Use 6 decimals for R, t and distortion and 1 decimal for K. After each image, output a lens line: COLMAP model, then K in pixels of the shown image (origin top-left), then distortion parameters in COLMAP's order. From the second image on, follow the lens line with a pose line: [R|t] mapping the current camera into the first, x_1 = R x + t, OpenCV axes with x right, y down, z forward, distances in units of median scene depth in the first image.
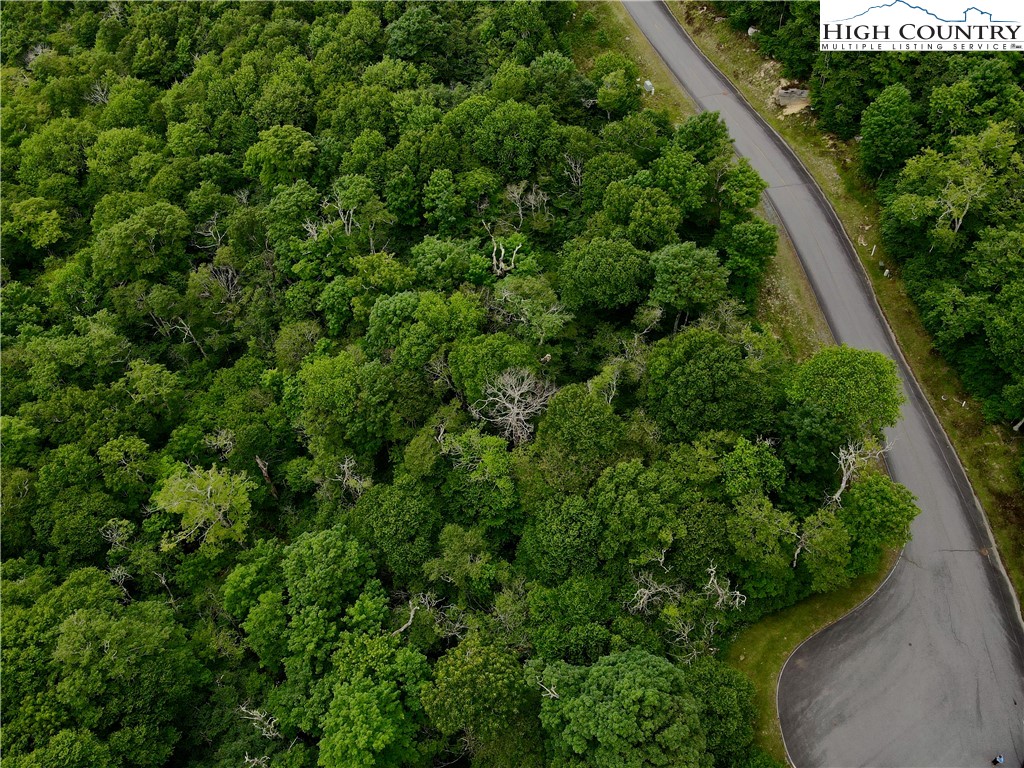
lens RADIAL K [[753.5, 0, 510.2], [0, 753.5, 388.3], [0, 0, 1]] dist [0.002831, 0.013900]
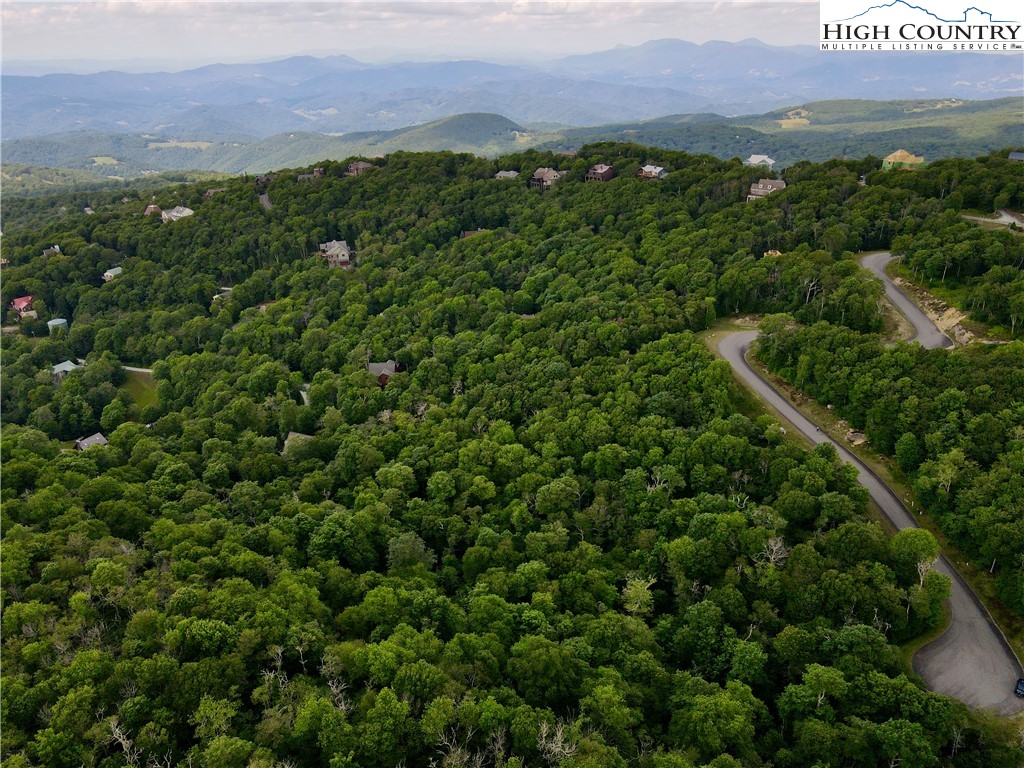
lens RADIAL K [[753.5, 0, 510.2], [0, 753.5, 388.3], [0, 0, 1]] dist [0.002831, 0.013900]
pose [[0.999515, 0.021471, -0.022559, -0.684906], [-0.028913, 0.908906, -0.415997, 0.489752], [0.011572, 0.416448, 0.909086, -1.216688]]
